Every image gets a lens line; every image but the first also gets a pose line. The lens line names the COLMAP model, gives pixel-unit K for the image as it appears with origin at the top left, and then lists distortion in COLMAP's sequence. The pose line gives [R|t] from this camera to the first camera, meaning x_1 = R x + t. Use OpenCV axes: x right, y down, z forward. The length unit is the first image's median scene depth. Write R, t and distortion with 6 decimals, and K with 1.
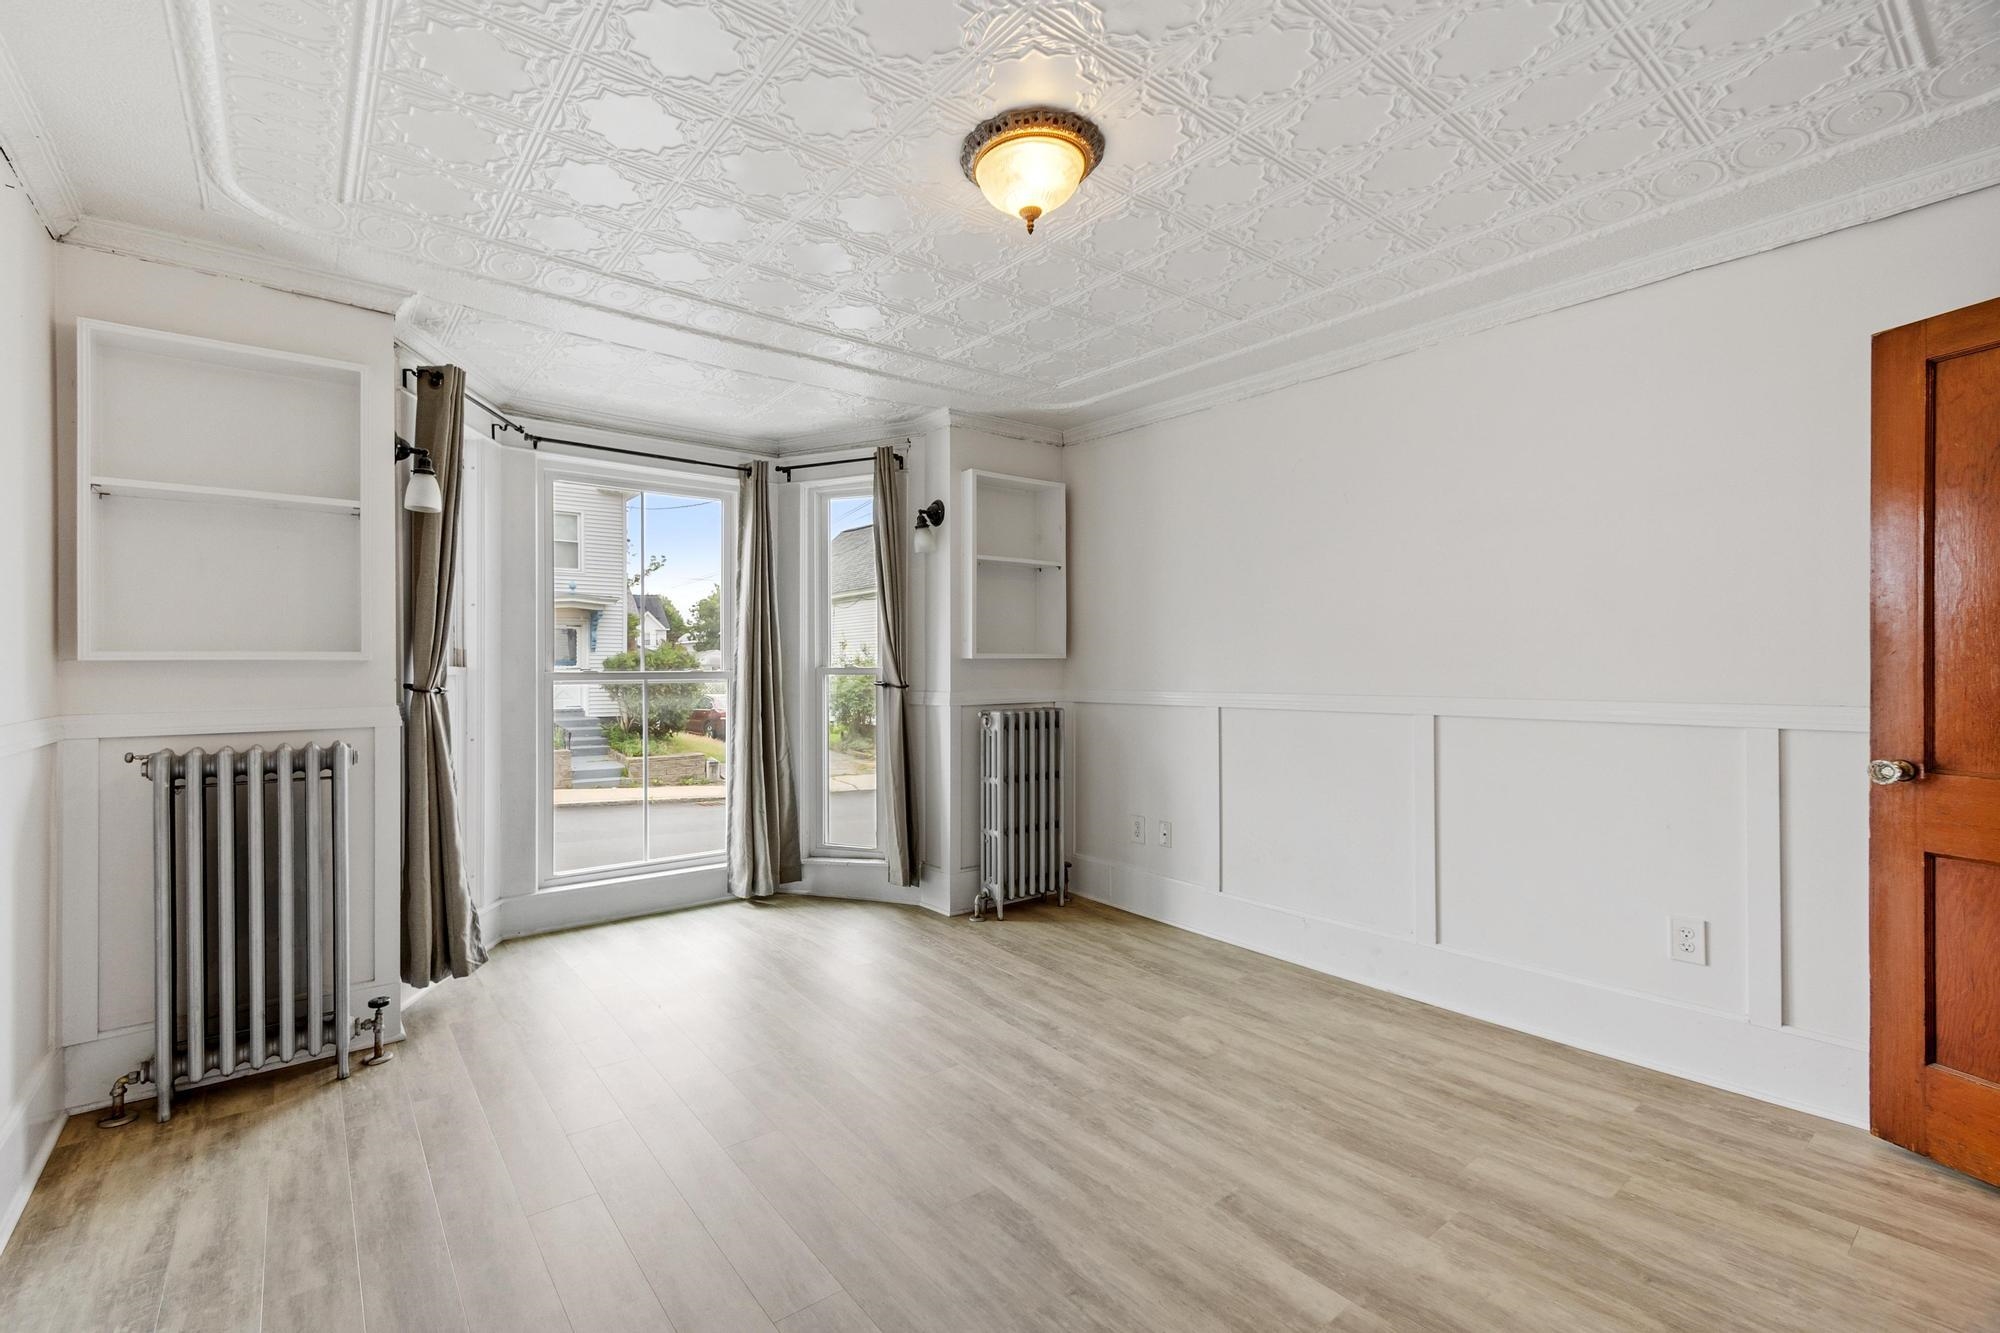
lens RADIAL K [[865.1, 0, 914.6], [0, 865.1, 666.3], [0, 0, 1]] dist [0.011980, -0.000170]
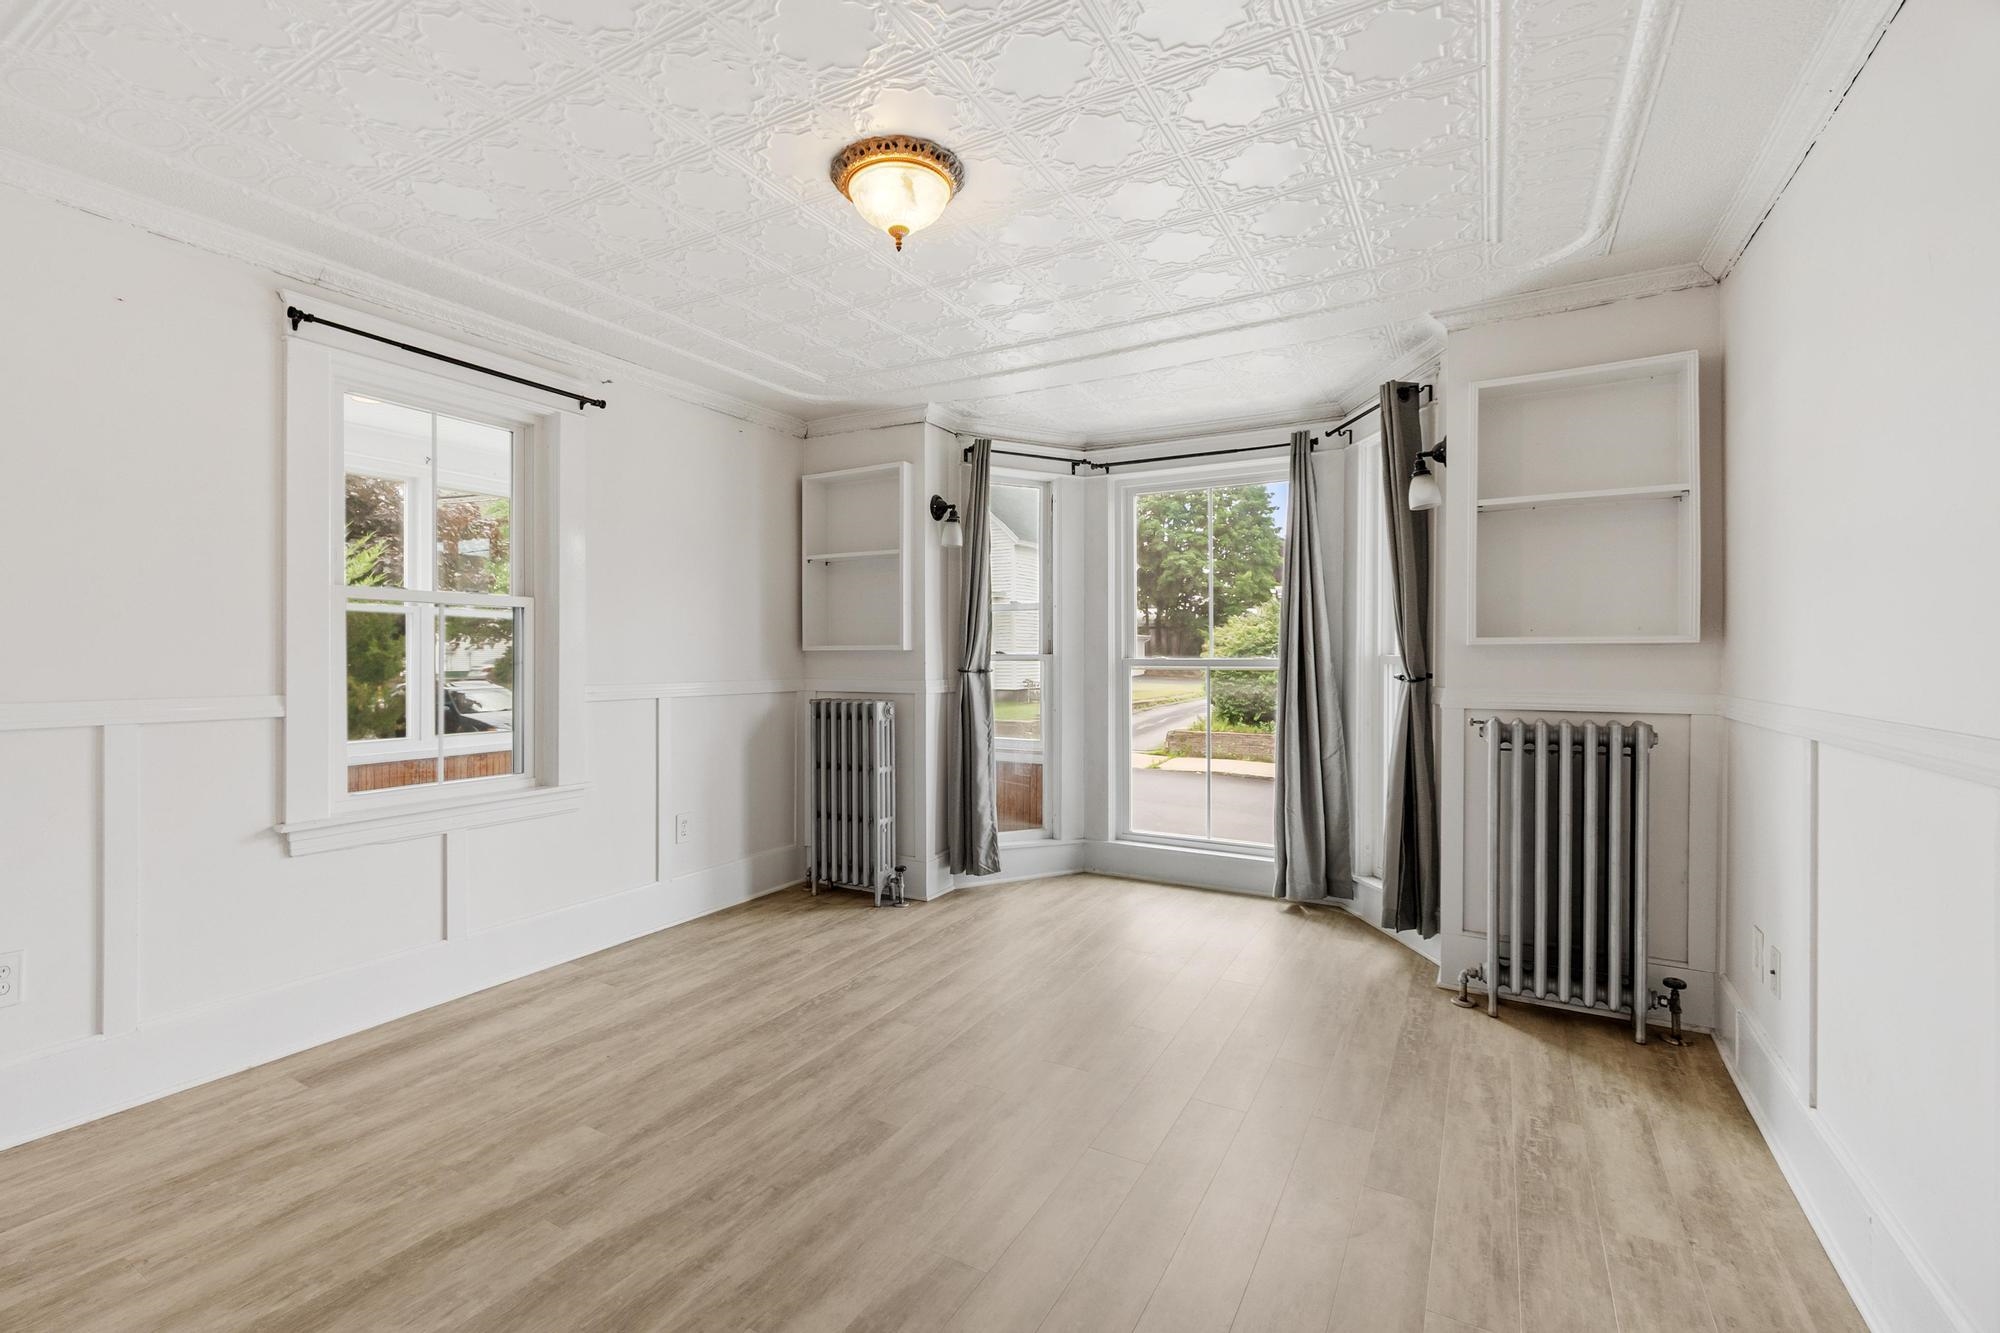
lens RADIAL K [[866.2, 0, 958.3], [0, 866.2, 658.6], [0, 0, 1]] dist [0.000584, 0.000180]
pose [[0.391576, 0.008473, -0.920107, 0.646574], [0.002520, 0.999944, 0.010281, -0.006868], [0.920142, -0.006345, 0.391532, 0.366754]]
